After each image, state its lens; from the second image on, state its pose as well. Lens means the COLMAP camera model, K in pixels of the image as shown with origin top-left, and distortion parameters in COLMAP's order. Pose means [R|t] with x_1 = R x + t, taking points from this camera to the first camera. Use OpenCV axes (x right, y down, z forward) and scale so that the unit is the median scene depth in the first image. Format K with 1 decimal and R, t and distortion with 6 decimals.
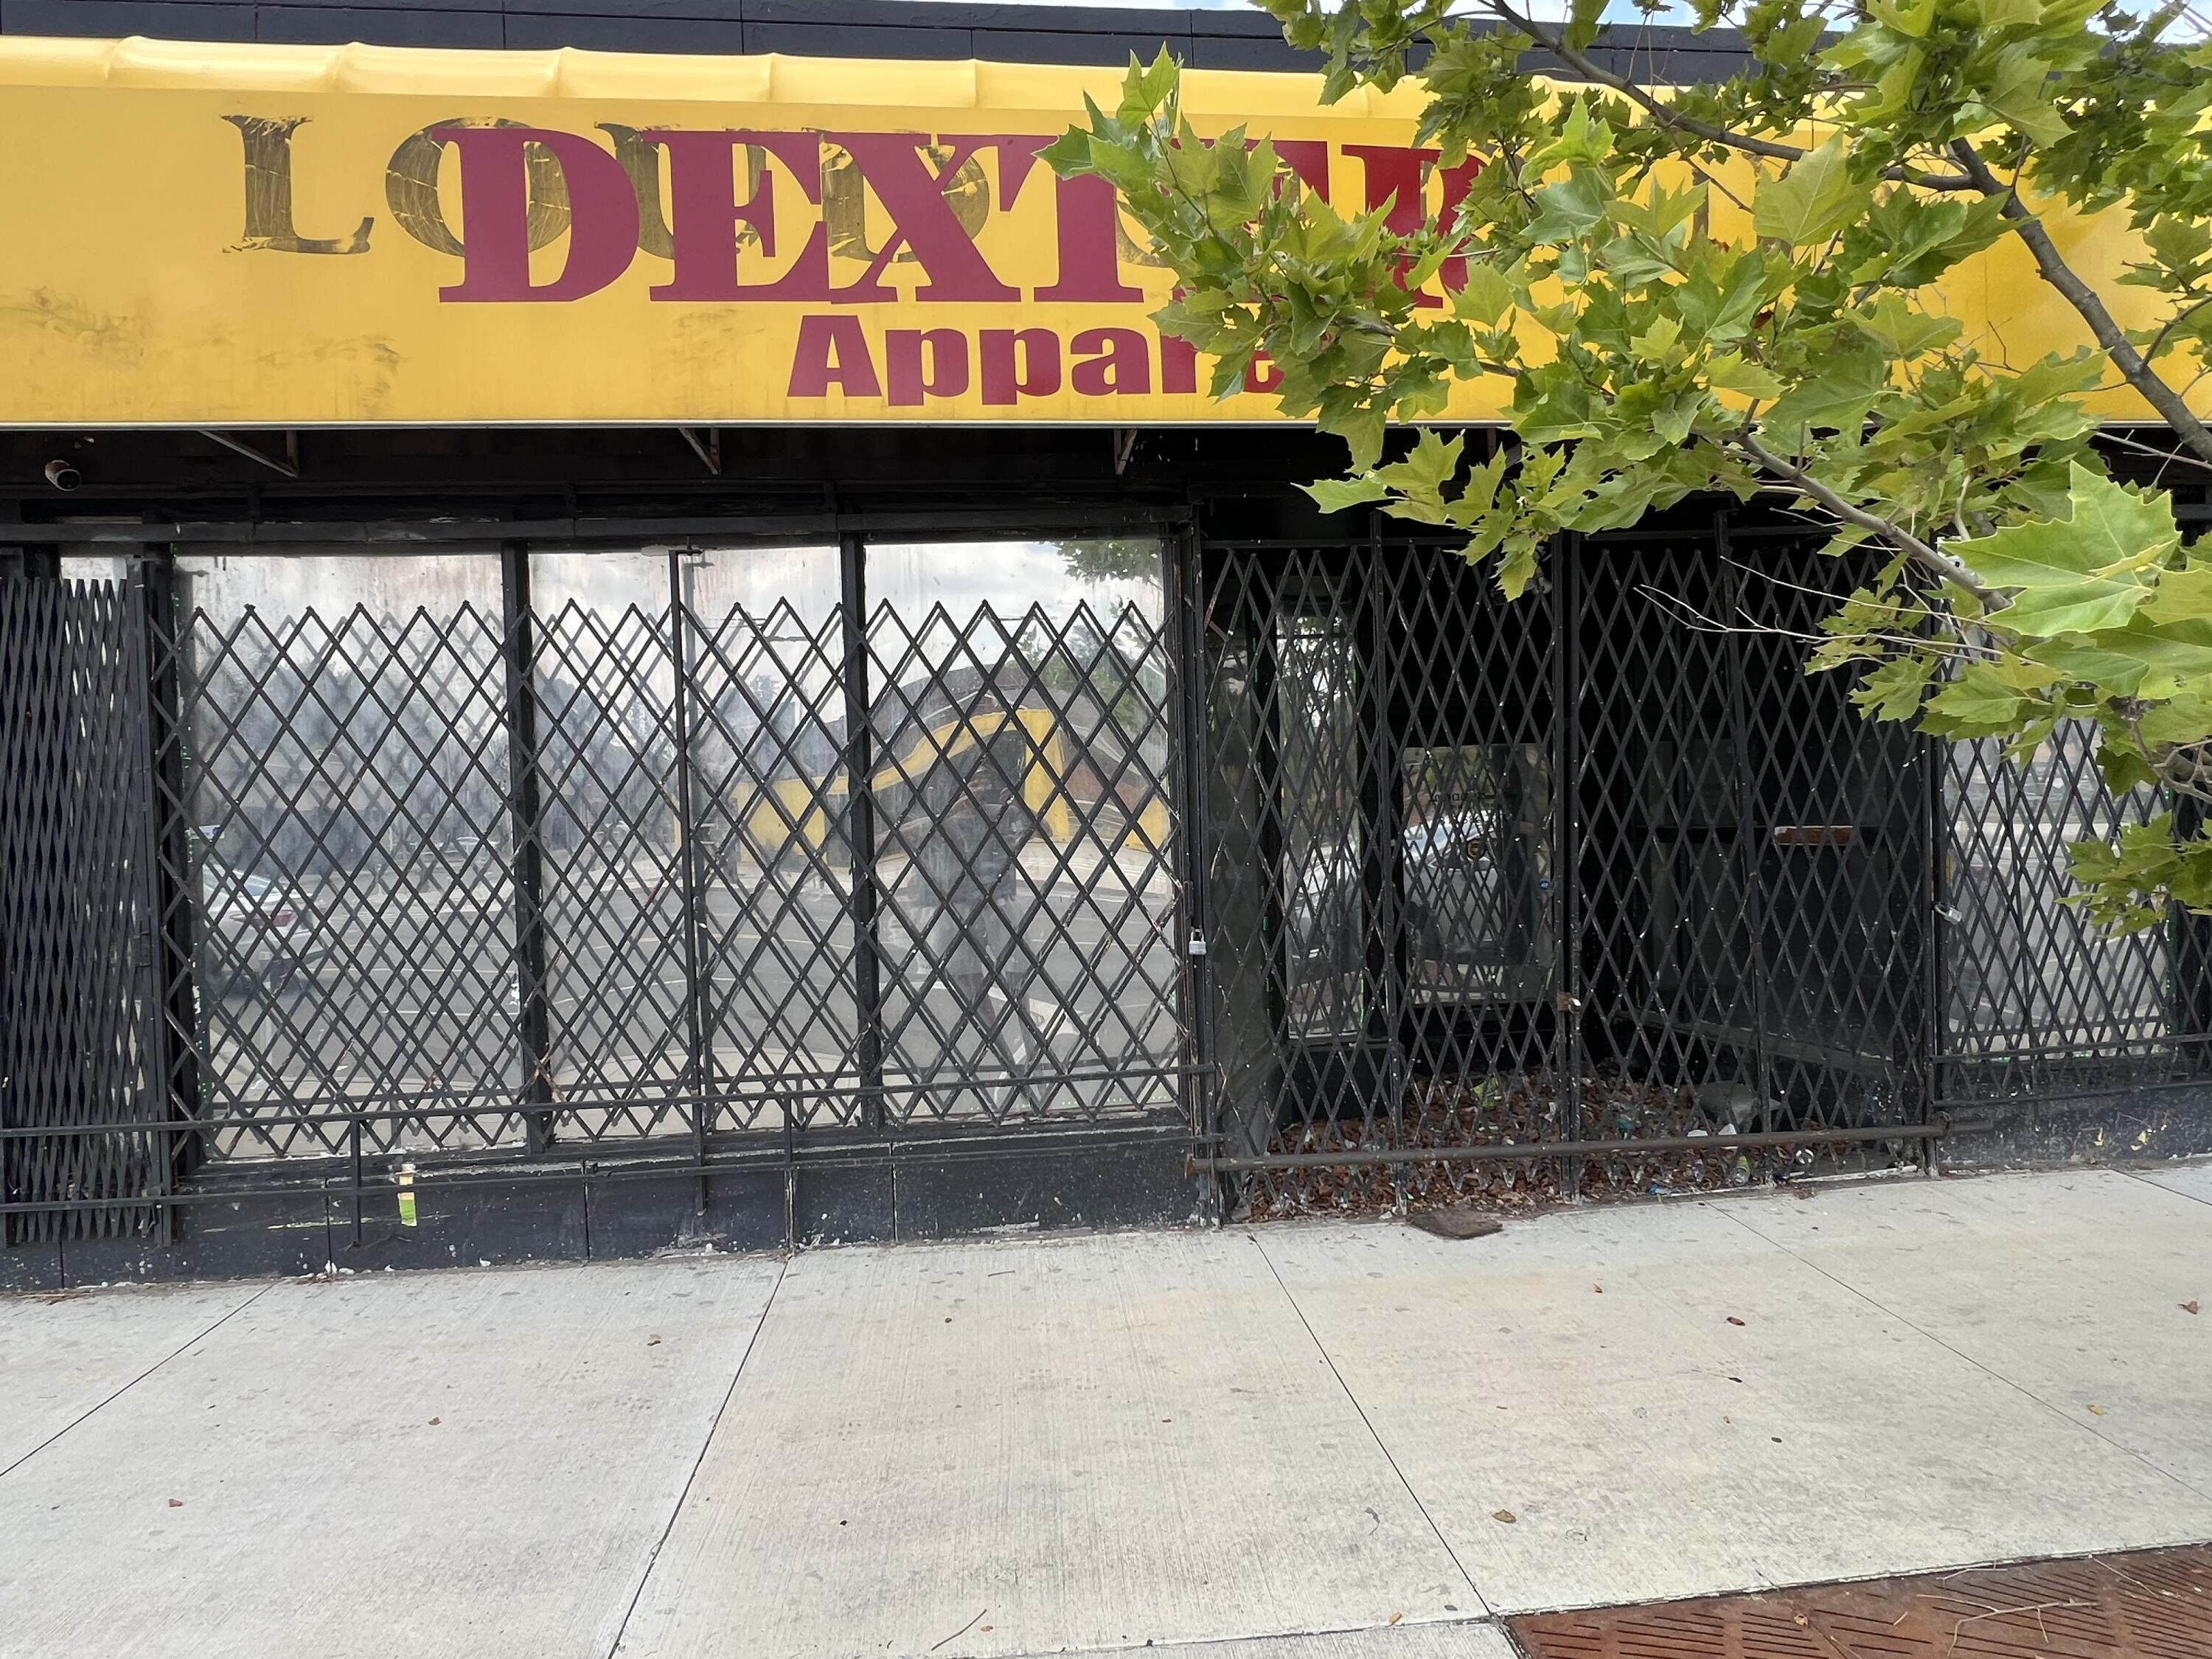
lens RADIAL K [[1150.2, 0, 1103.1], [0, 1150.2, 832.6], [0, 0, 1]] dist [-0.006458, 0.003256]
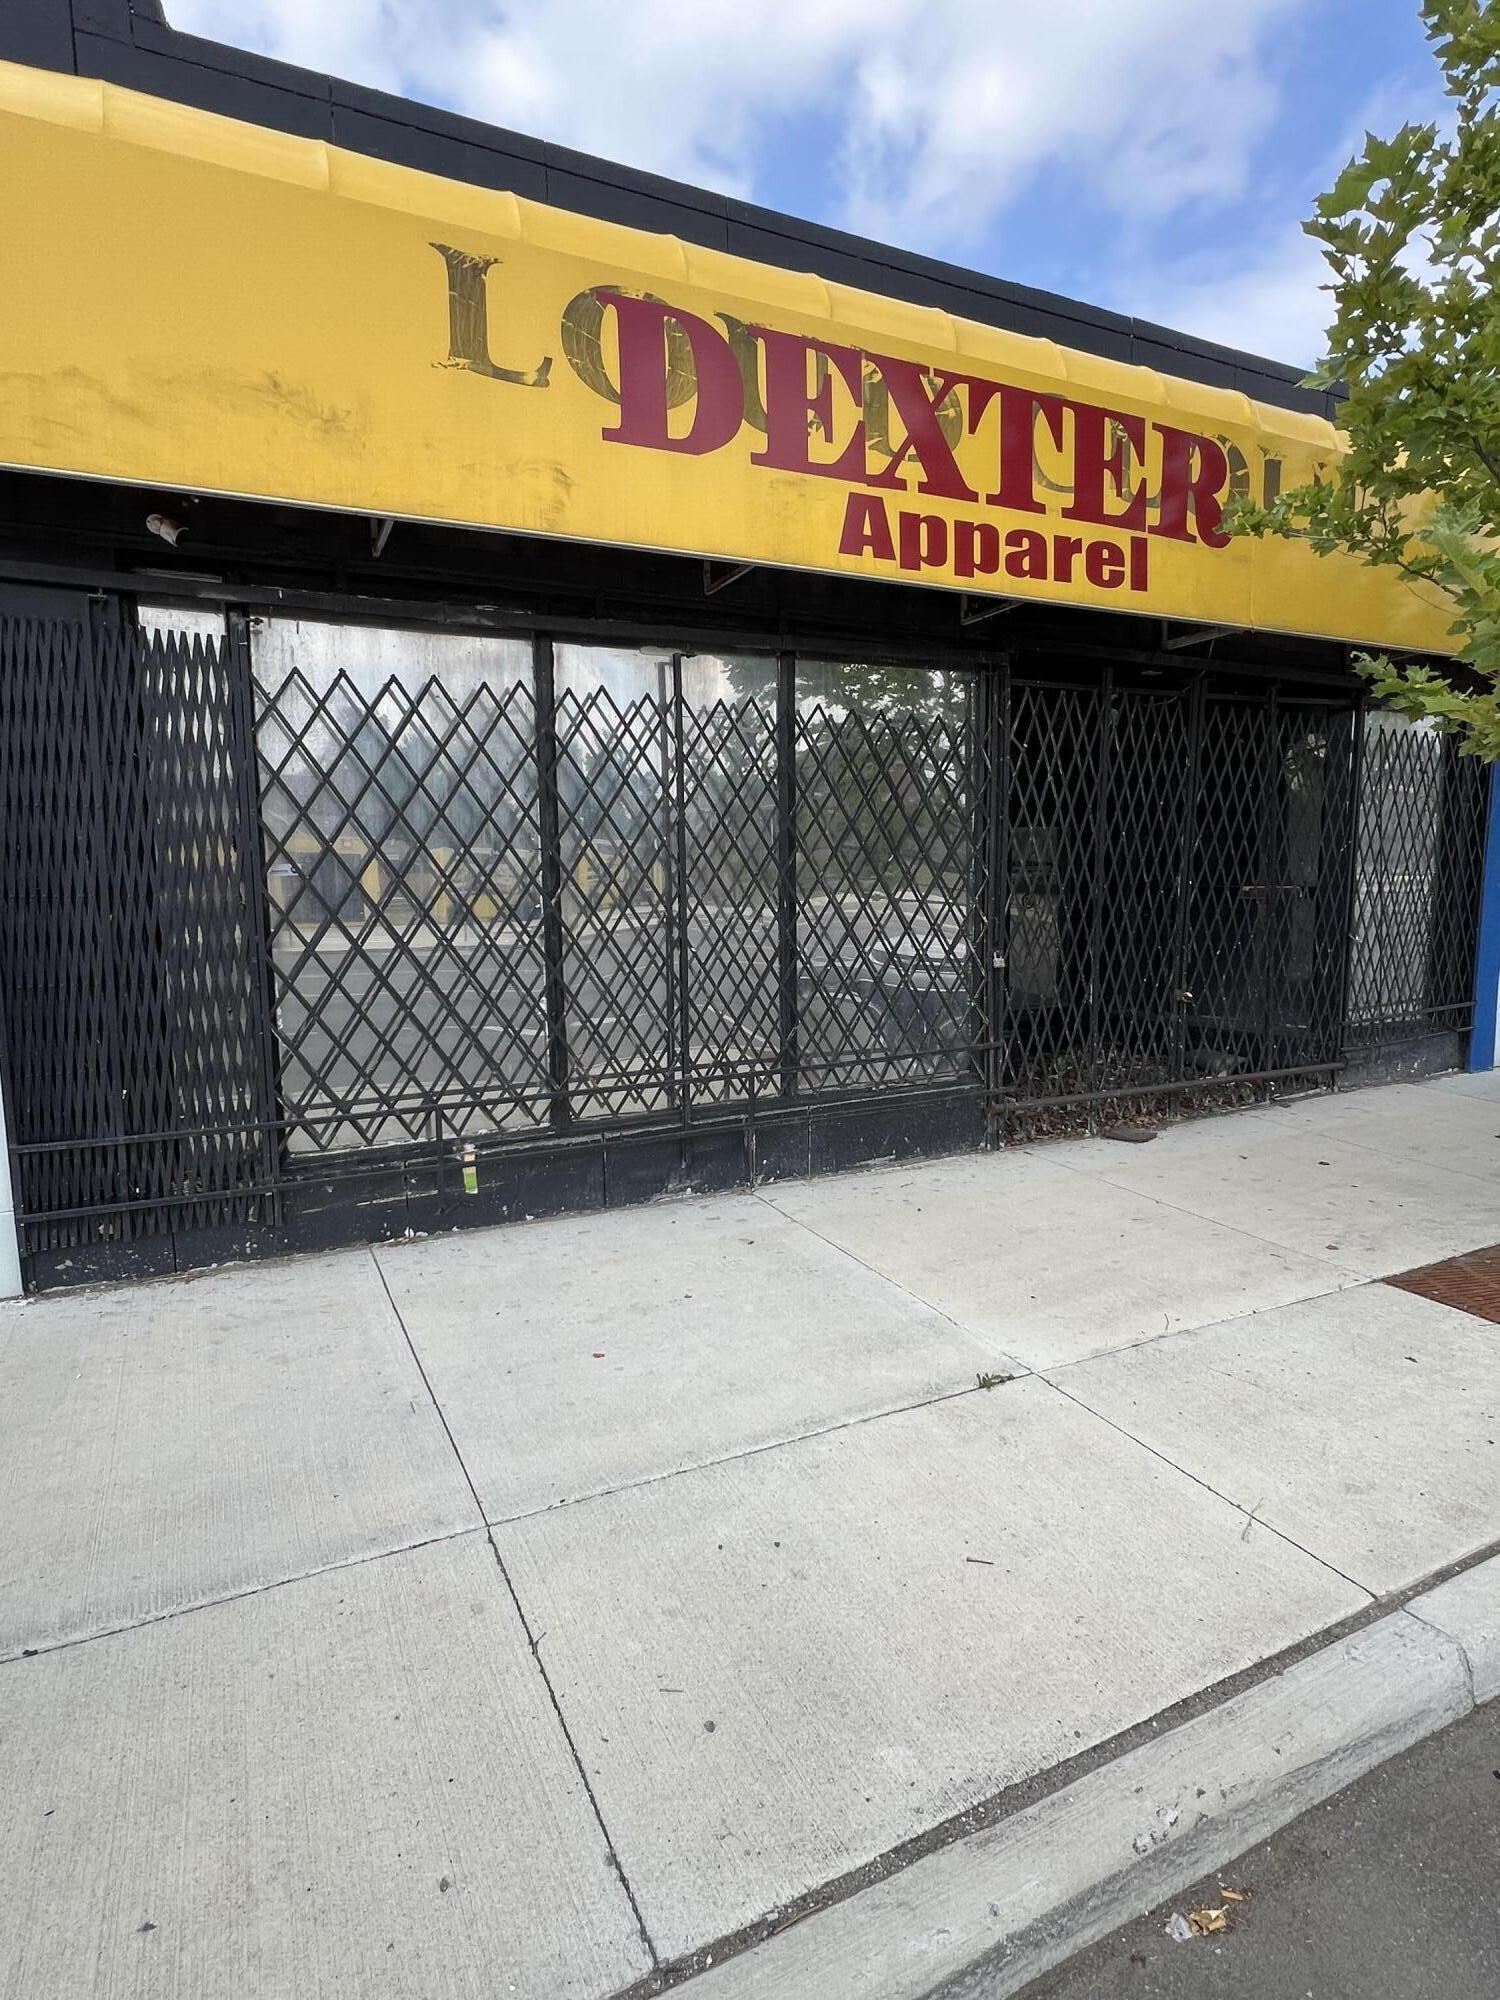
lens RADIAL K [[1040.0, 0, 754.3], [0, 1040.0, 995.8], [0, 0, 1]] dist [-0.006458, 0.003256]
pose [[0.932963, -0.023219, 0.359223, -0.798702], [-0.012230, 0.995297, 0.096097, 0.021648], [-0.359765, -0.094048, 0.928291, -0.143144]]
